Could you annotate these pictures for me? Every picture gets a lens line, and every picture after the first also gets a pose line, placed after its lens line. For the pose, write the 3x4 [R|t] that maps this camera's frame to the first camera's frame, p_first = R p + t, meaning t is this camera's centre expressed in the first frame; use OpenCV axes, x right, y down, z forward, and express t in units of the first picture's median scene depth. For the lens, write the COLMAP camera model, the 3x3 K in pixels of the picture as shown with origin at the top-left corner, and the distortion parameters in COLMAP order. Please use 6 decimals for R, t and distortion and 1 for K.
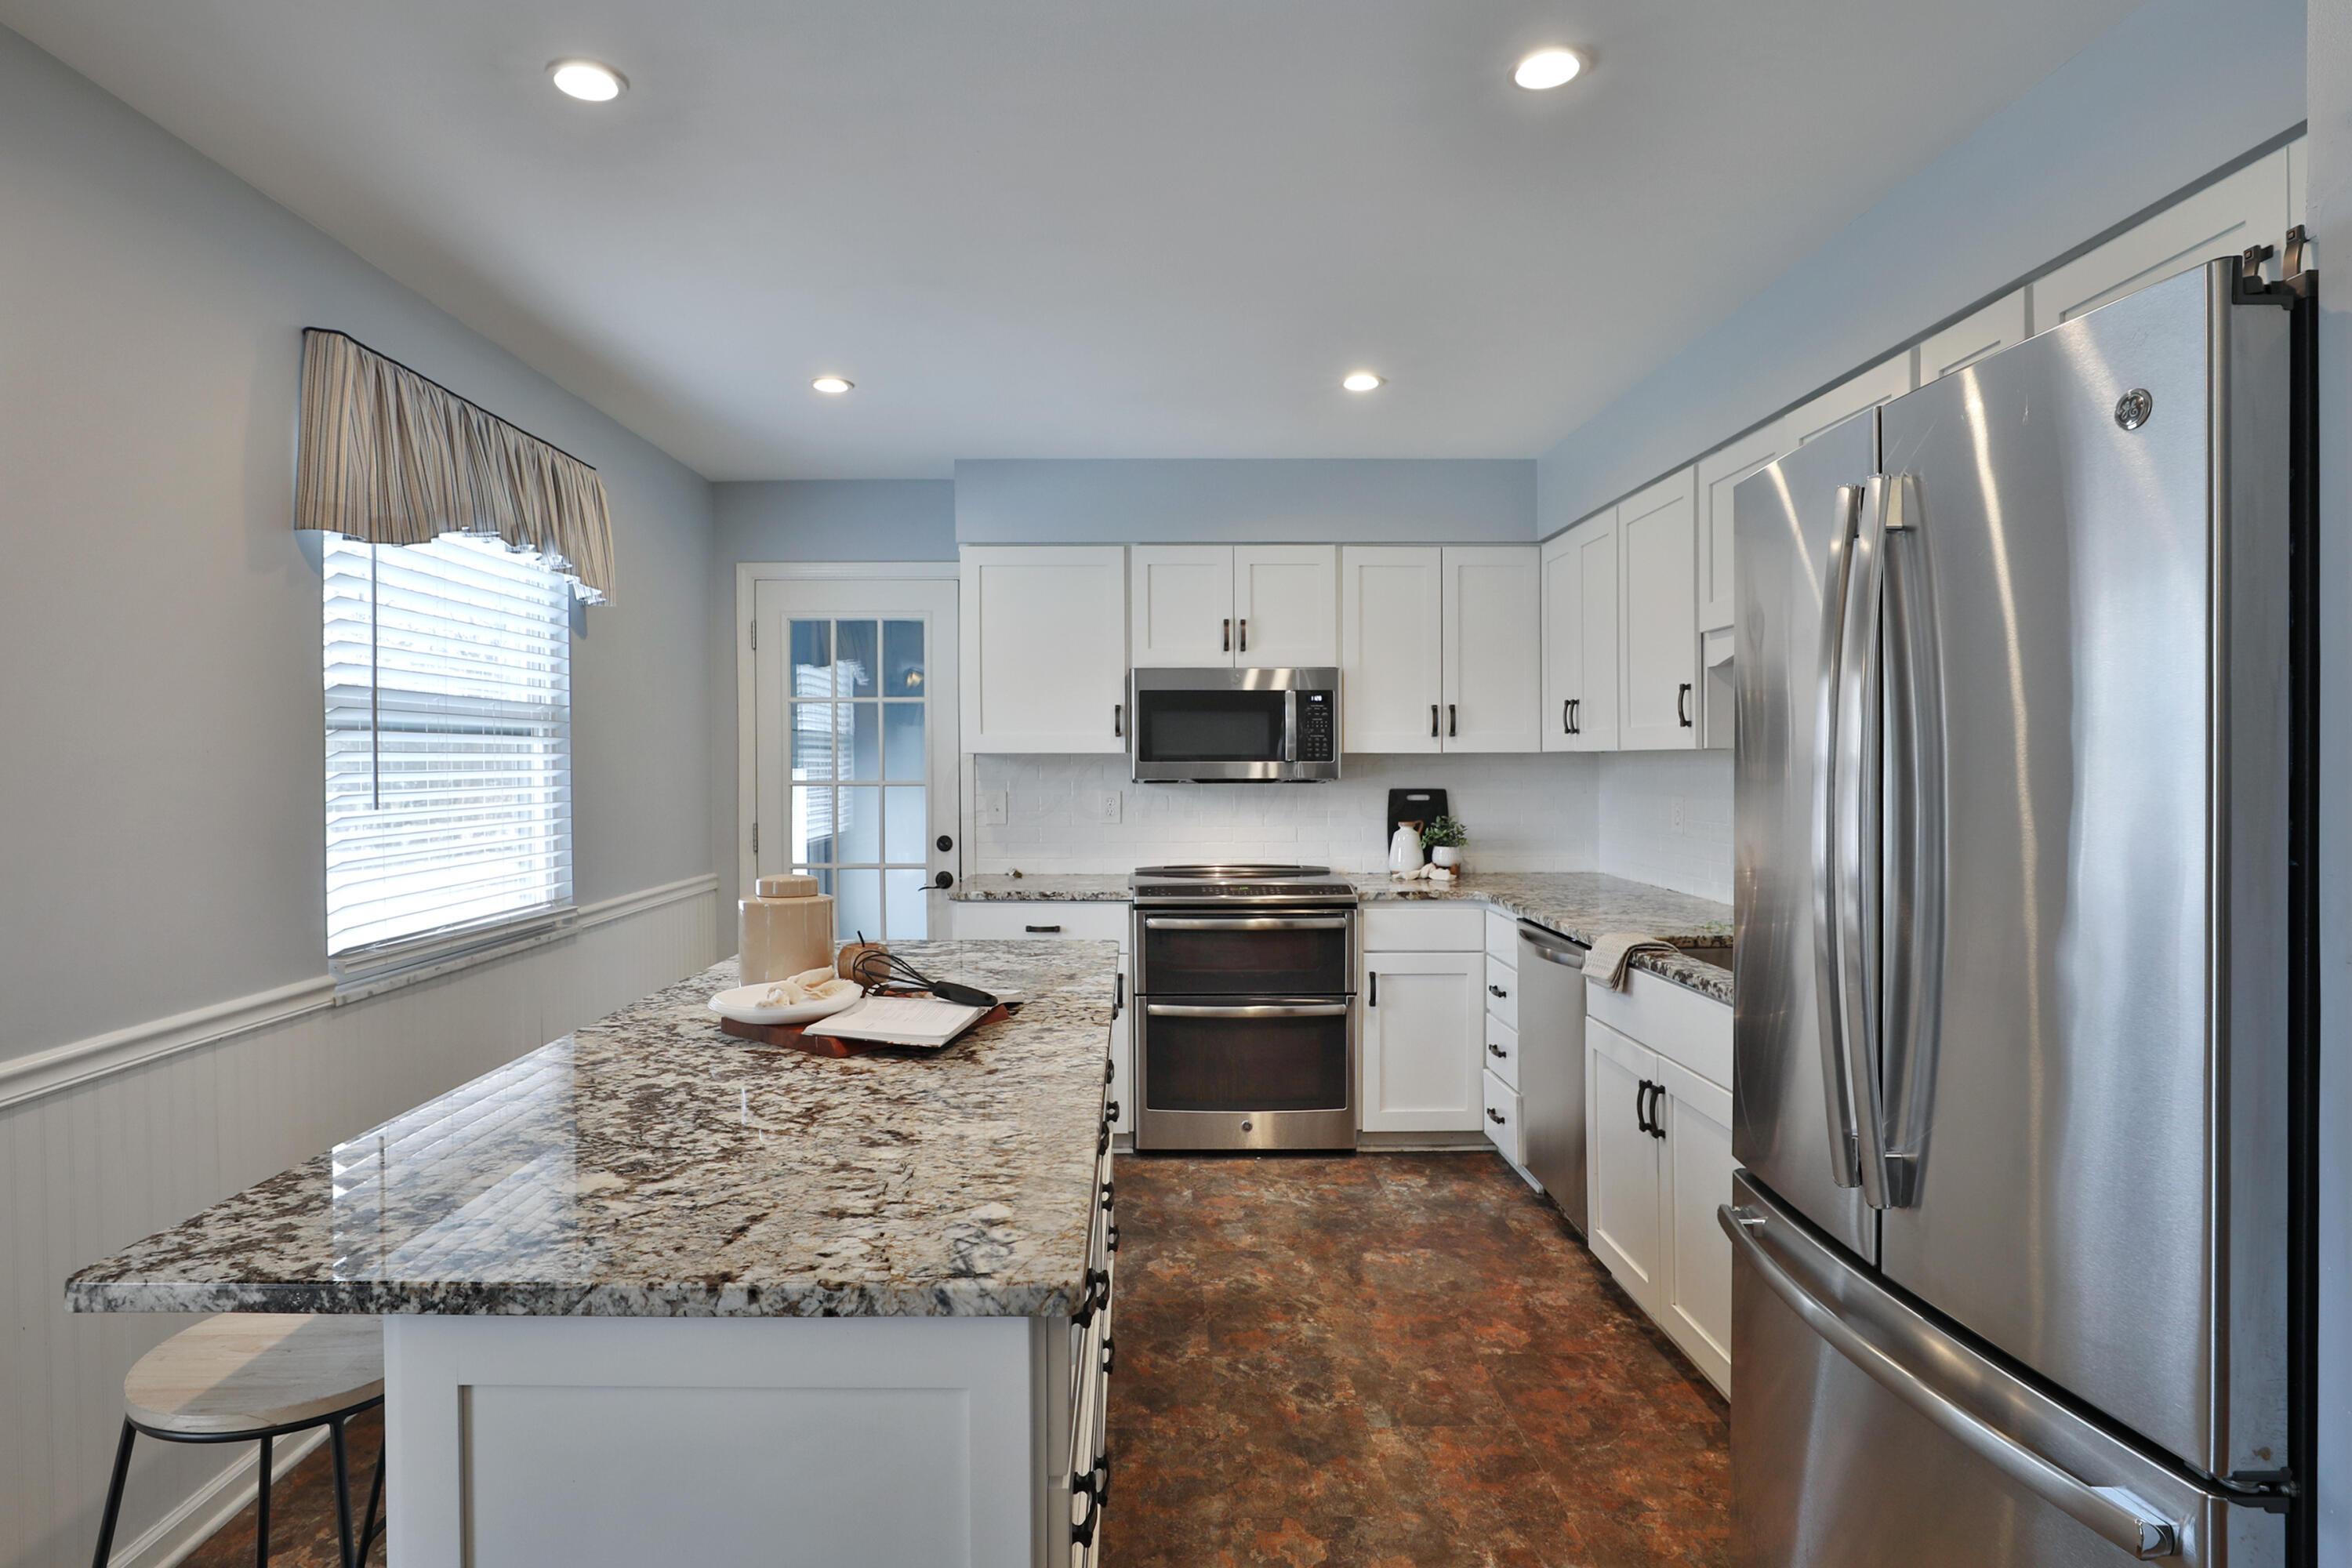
lens RADIAL K [[1169.0, 0, 1187.4], [0, 1169.0, 786.6], [0, 0, 1]] dist [-0.035468, 0.010828]
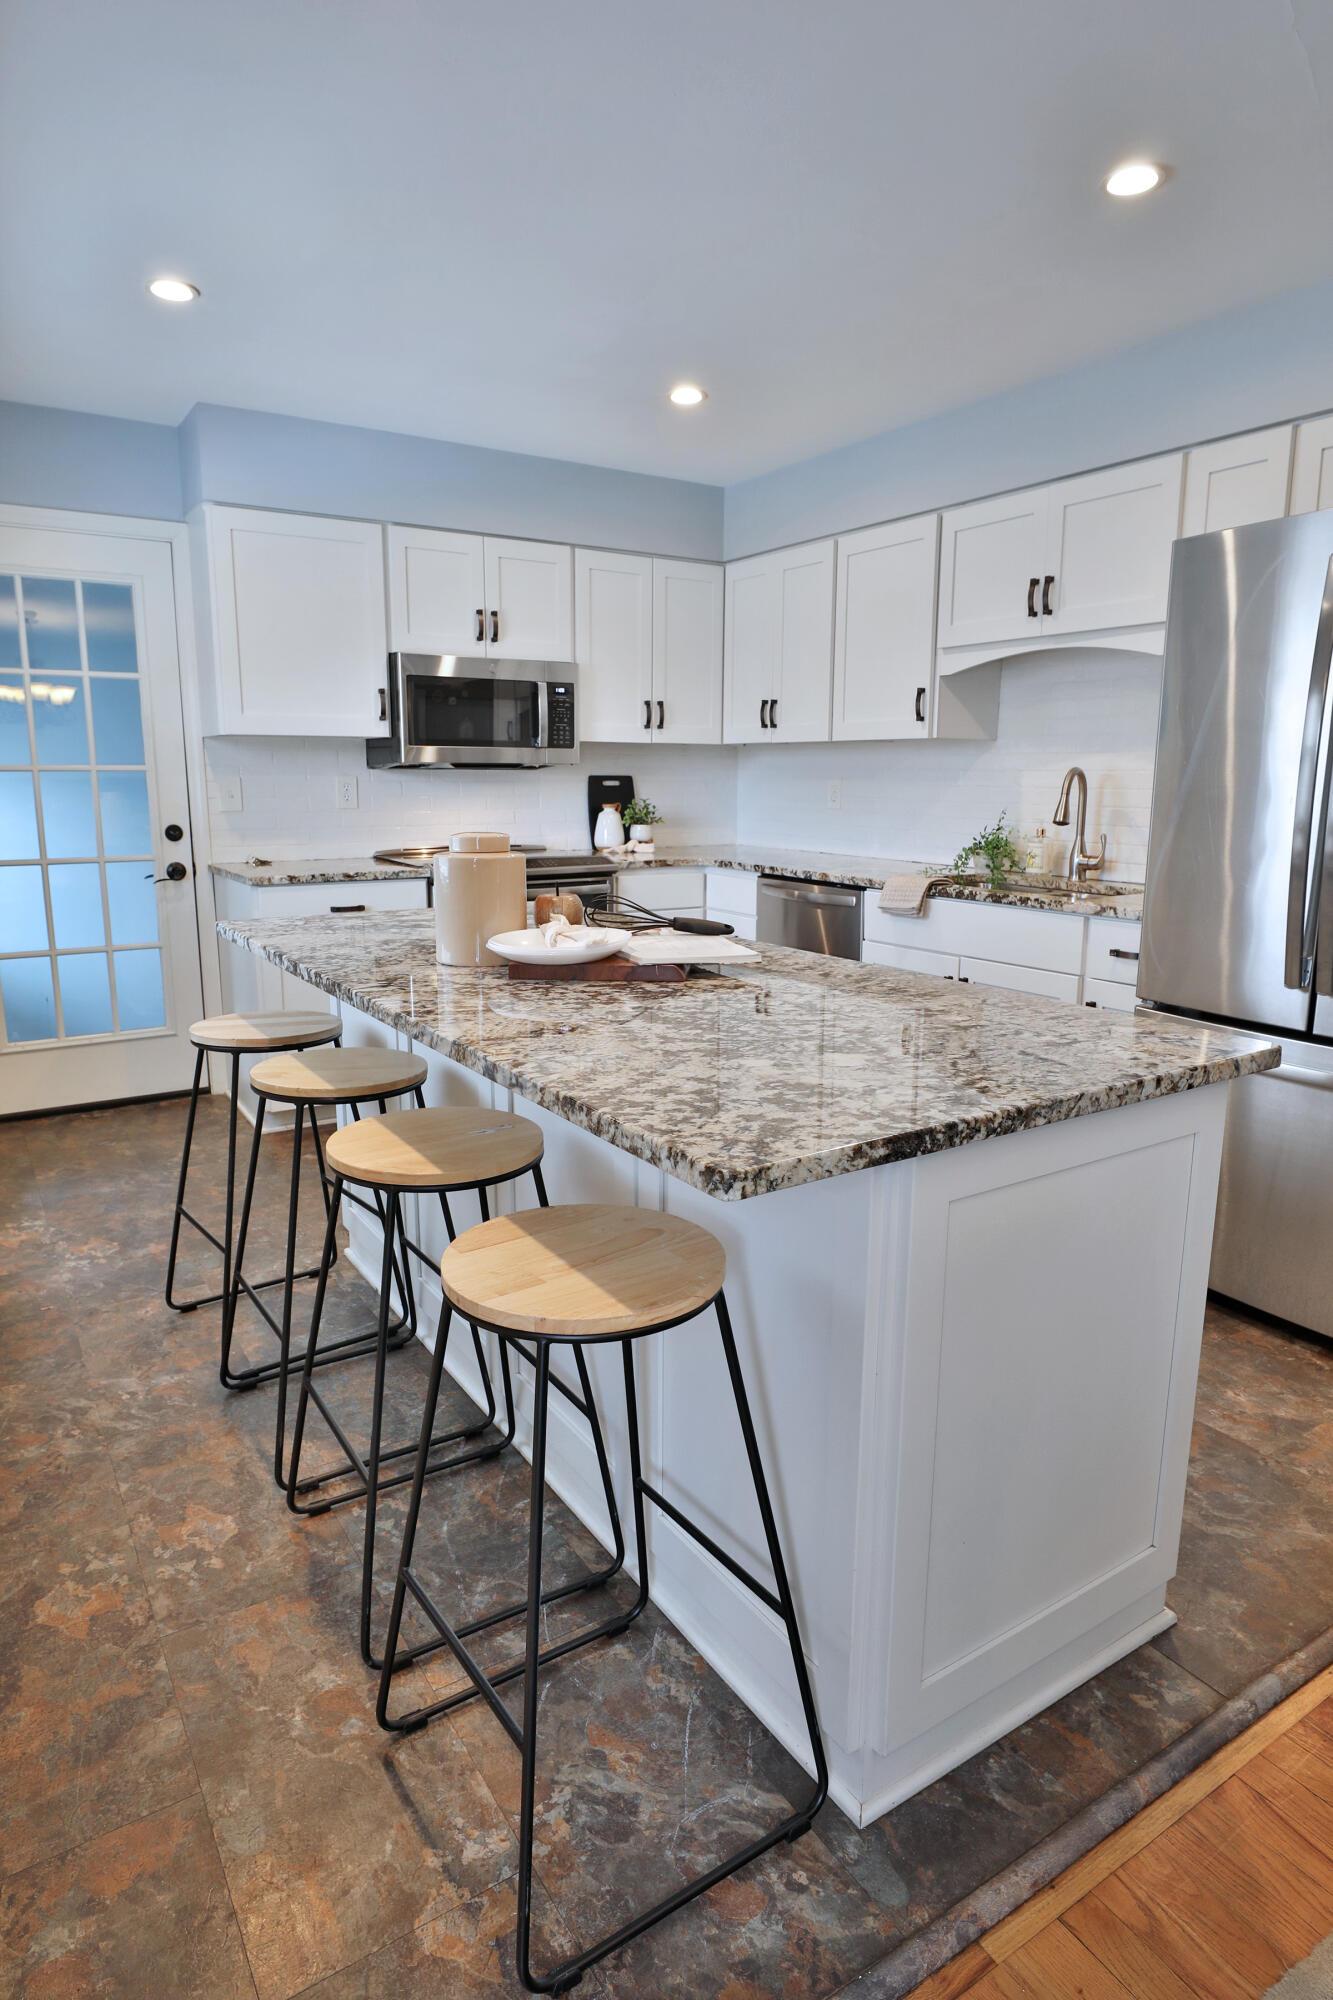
lens RADIAL K [[1051.0, 0, 666.5], [0, 1051.0, 1000.0], [0, 0, 1]] dist [-0.031610, 0.000047]
pose [[0.863573, -0.100984, 0.494008, -0.326163], [0.004081, 0.981108, 0.193420, 0.021469], [-0.504208, -0.165016, 0.847670, 0.055292]]
